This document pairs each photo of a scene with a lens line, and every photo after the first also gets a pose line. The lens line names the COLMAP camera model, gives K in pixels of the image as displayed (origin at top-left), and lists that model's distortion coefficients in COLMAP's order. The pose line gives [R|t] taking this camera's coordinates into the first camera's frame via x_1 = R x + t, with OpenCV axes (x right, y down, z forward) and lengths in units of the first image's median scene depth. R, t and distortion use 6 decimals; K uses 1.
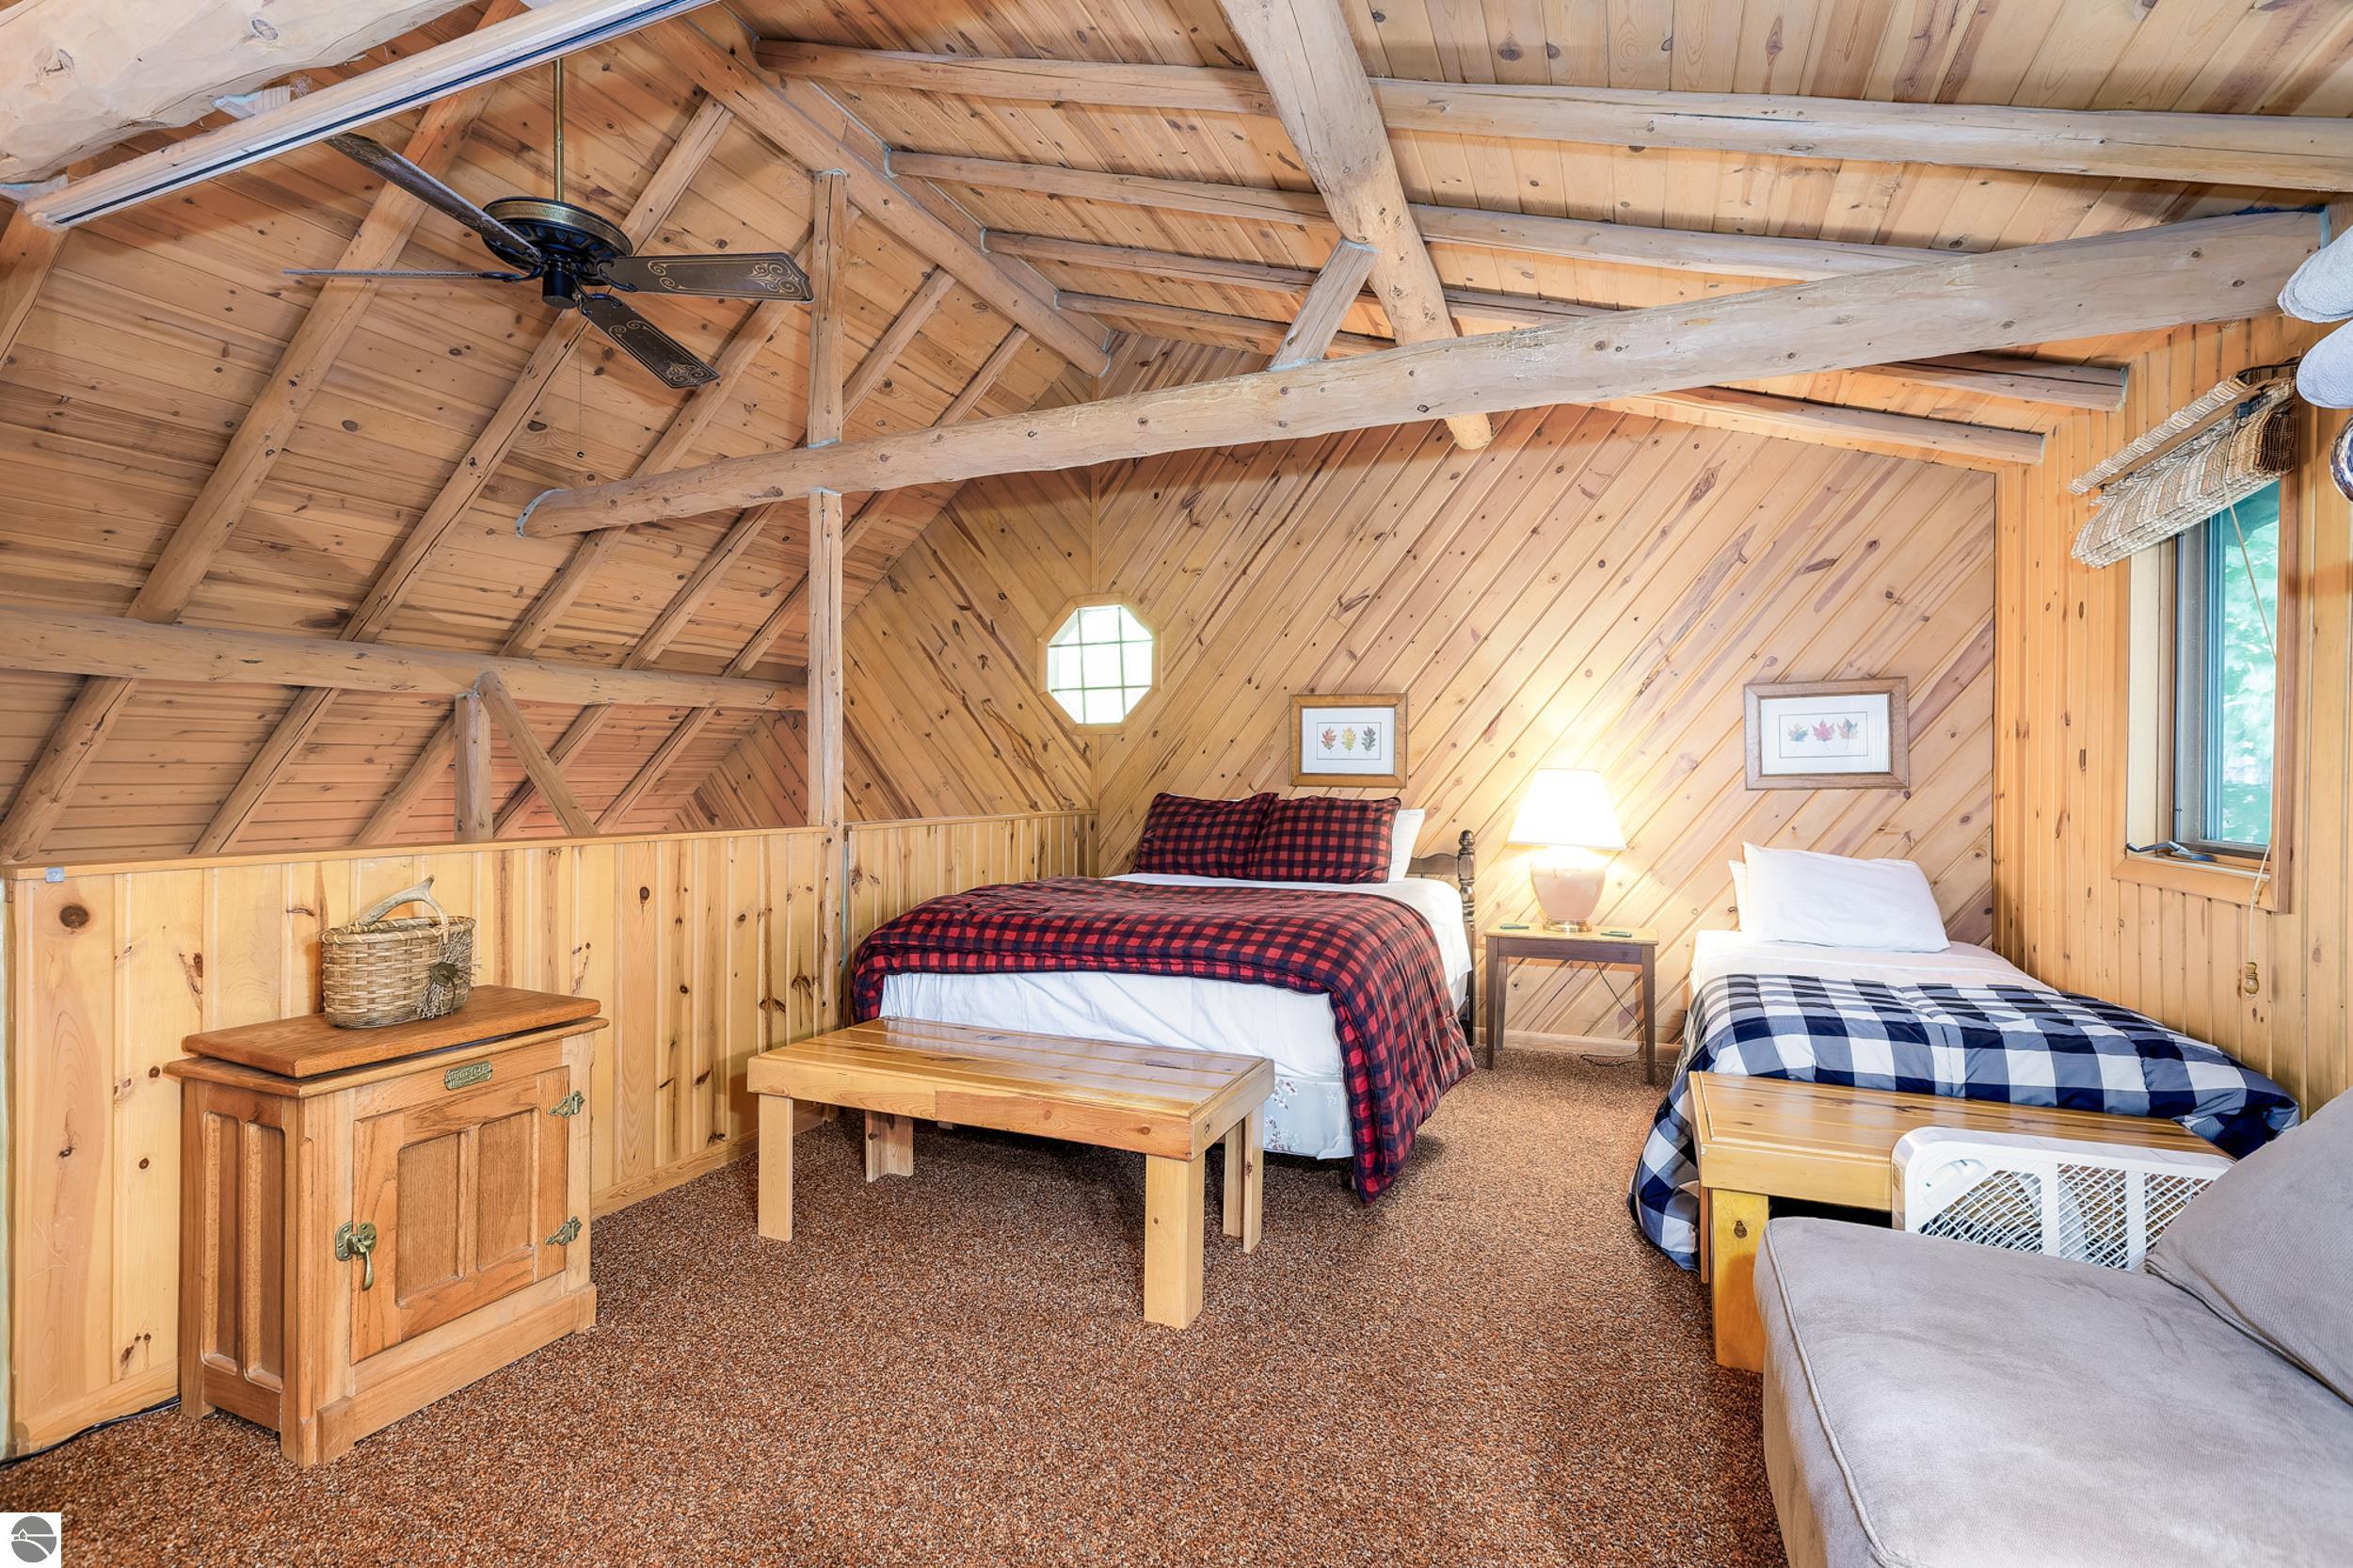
lens RADIAL K [[1084.2, 0, 1180.7], [0, 1084.2, 789.0], [0, 0, 1]] dist [0.002320, 0.001007]
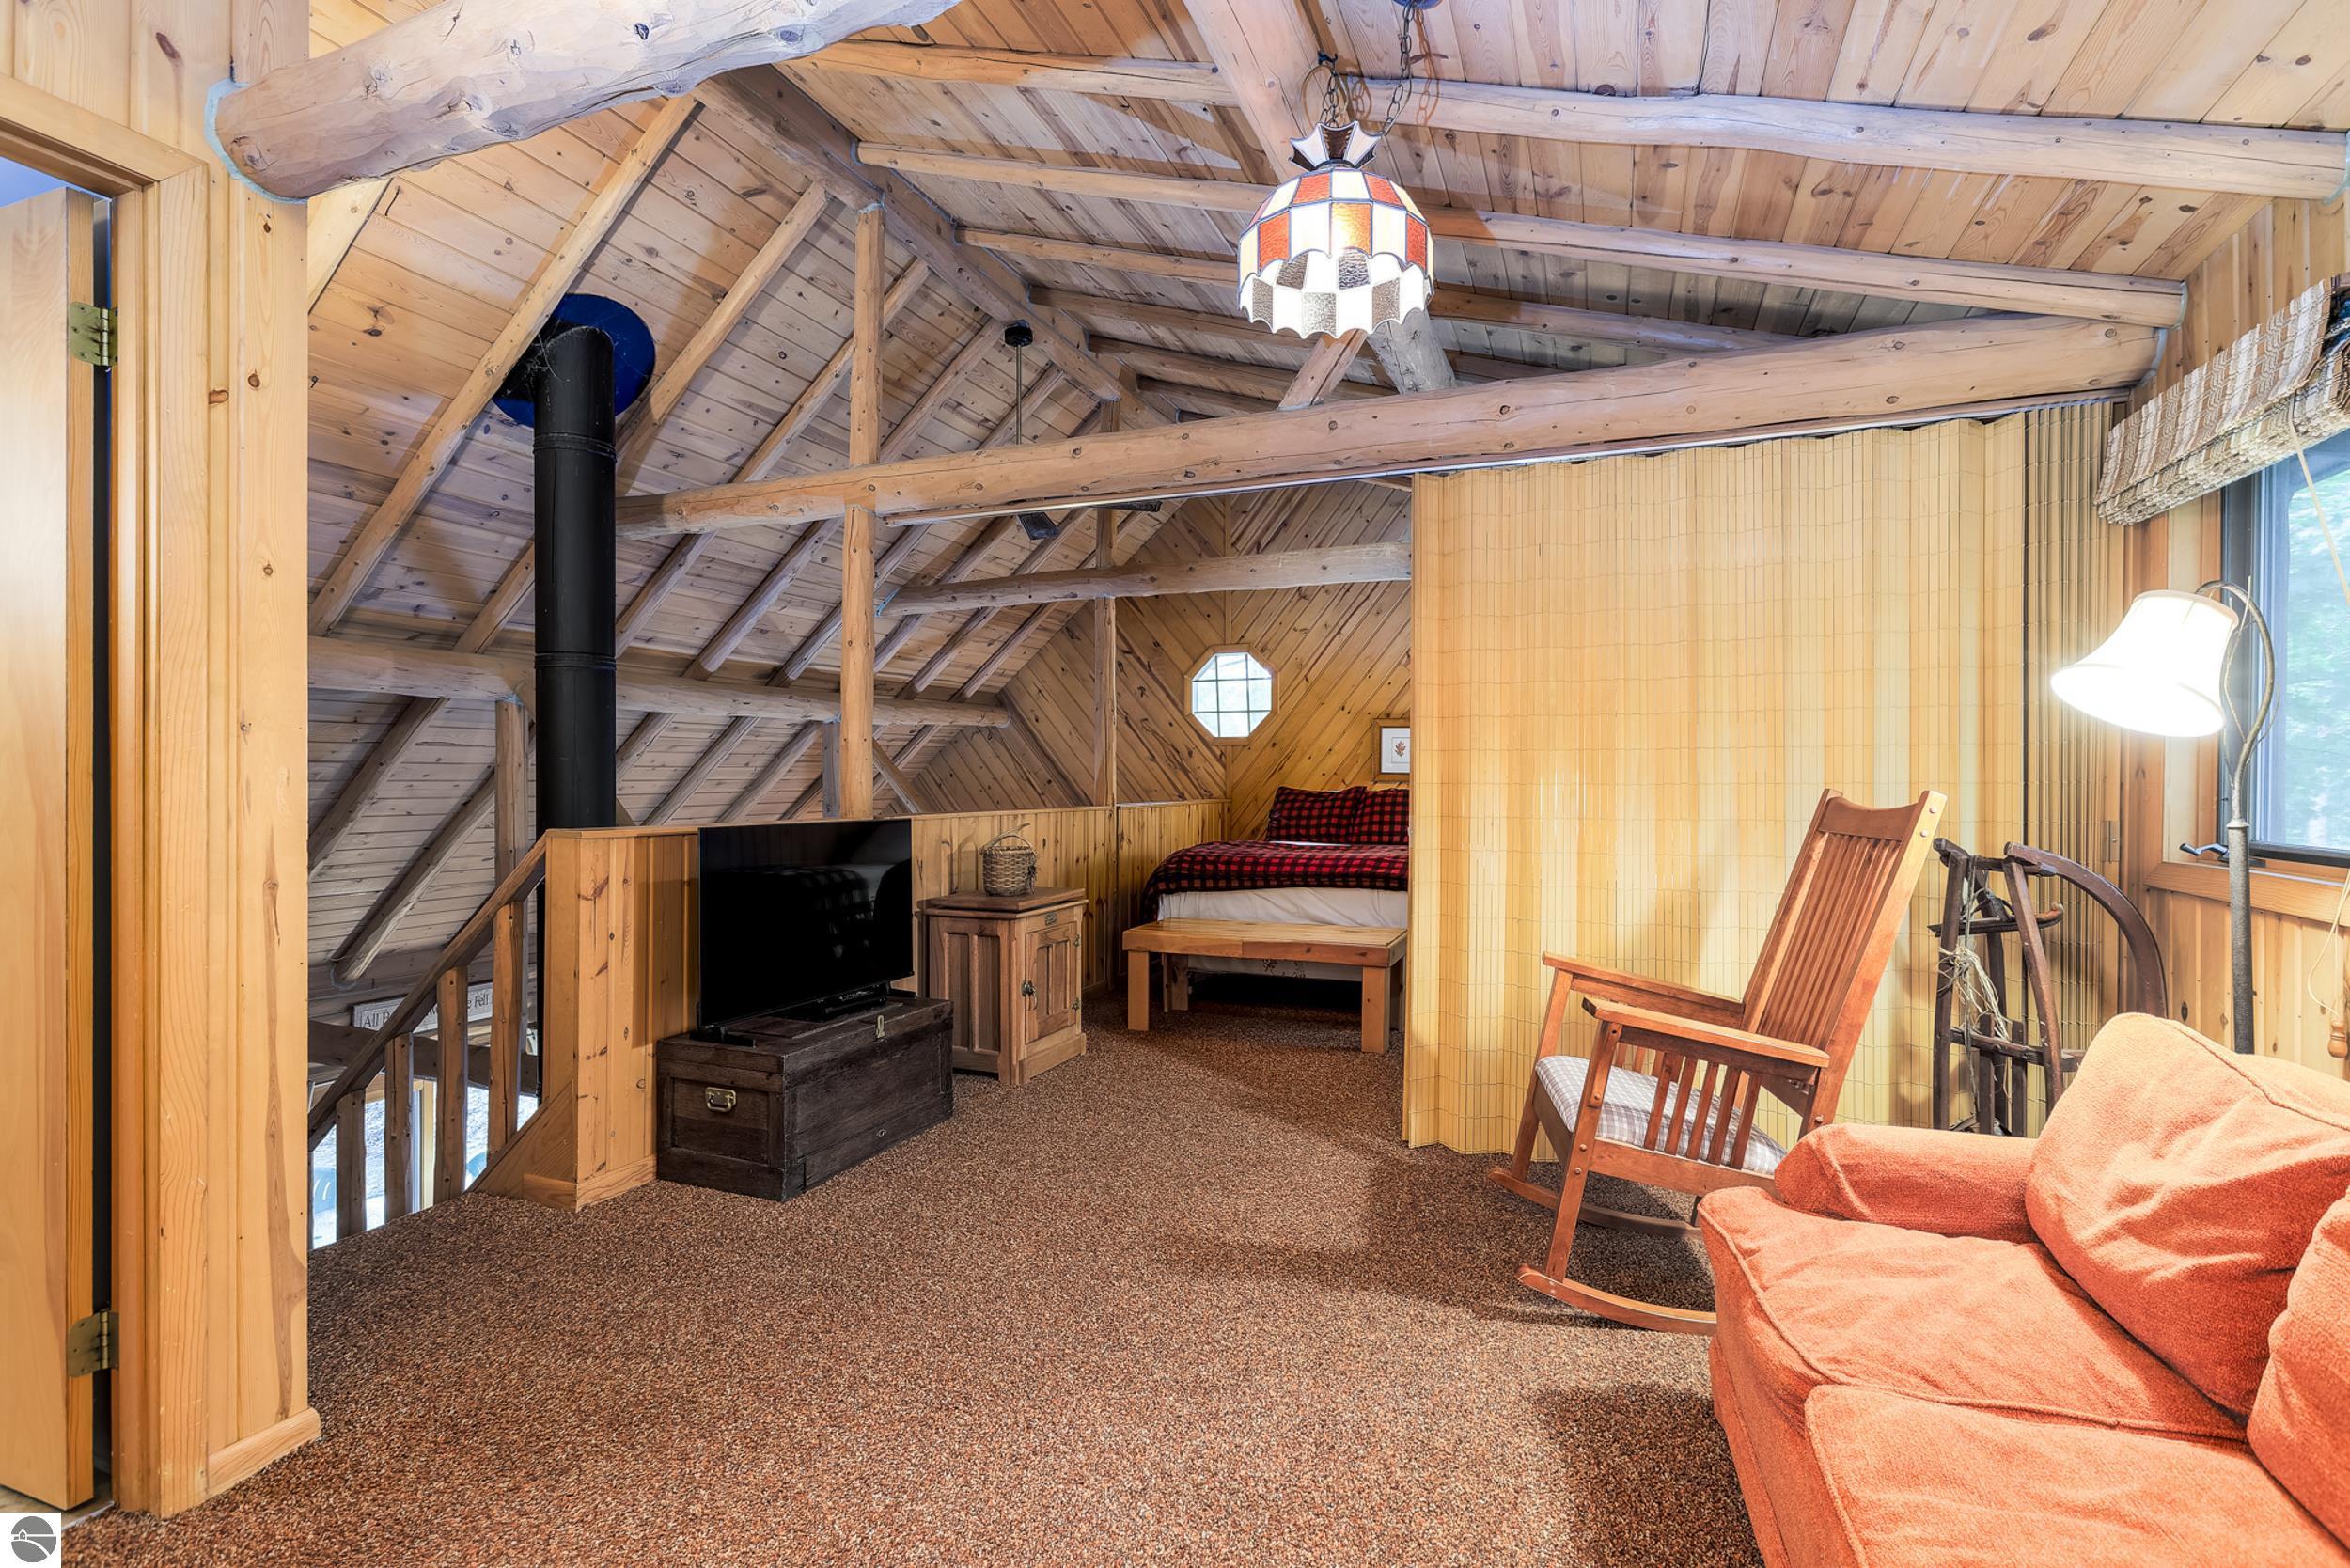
lens RADIAL K [[1085.1, 0, 1174.8], [0, 1085.1, 776.6], [0, 0, 1]] dist [0.001241, 0.001769]
pose [[0.999873, -0.000784, 0.015932, -0.178192], [0.000965, 0.999935, -0.011371, 0.006707], [-0.015922, 0.011385, 0.999808, -0.418275]]
